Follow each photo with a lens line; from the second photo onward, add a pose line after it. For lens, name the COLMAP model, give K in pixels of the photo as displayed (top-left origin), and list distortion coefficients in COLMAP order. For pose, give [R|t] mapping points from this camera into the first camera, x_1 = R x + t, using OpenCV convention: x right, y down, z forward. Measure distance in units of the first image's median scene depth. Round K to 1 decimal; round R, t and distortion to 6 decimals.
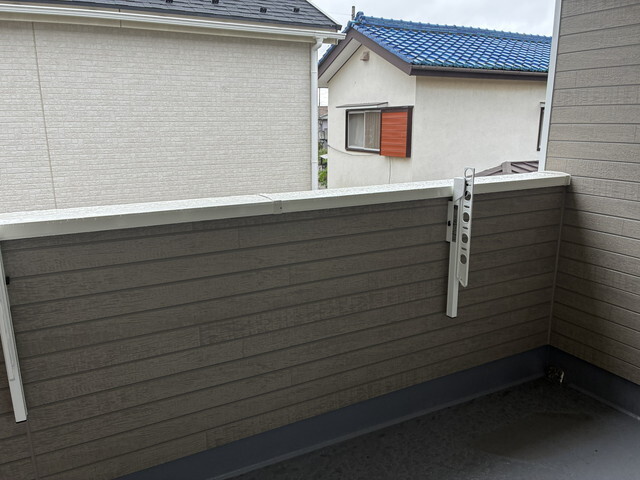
lens RADIAL K [[486.1, 0, 320.0], [0, 486.1, 240.0], [0, 0, 1]] dist [0.055946, -0.064178]
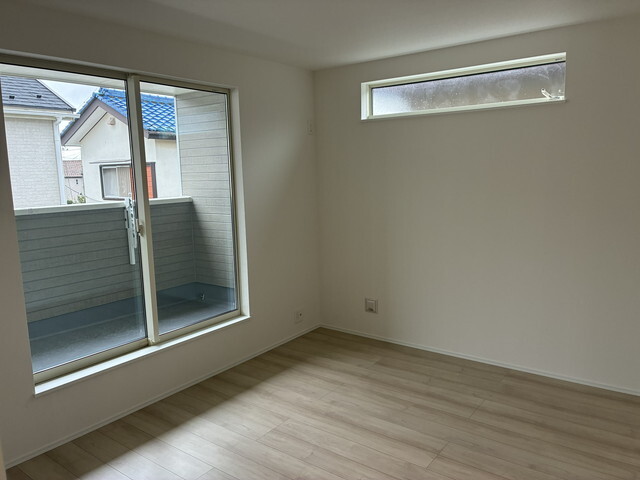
lens RADIAL K [[486.1, 0, 320.0], [0, 486.1, 240.0], [0, 0, 1]] dist [0.055946, -0.064178]
pose [[0.903362, -0.080465, 0.421262, 0.050639], [0.123643, 0.989400, -0.076156, 0.133162], [-0.410669, 0.120882, 0.903736, -0.527141]]
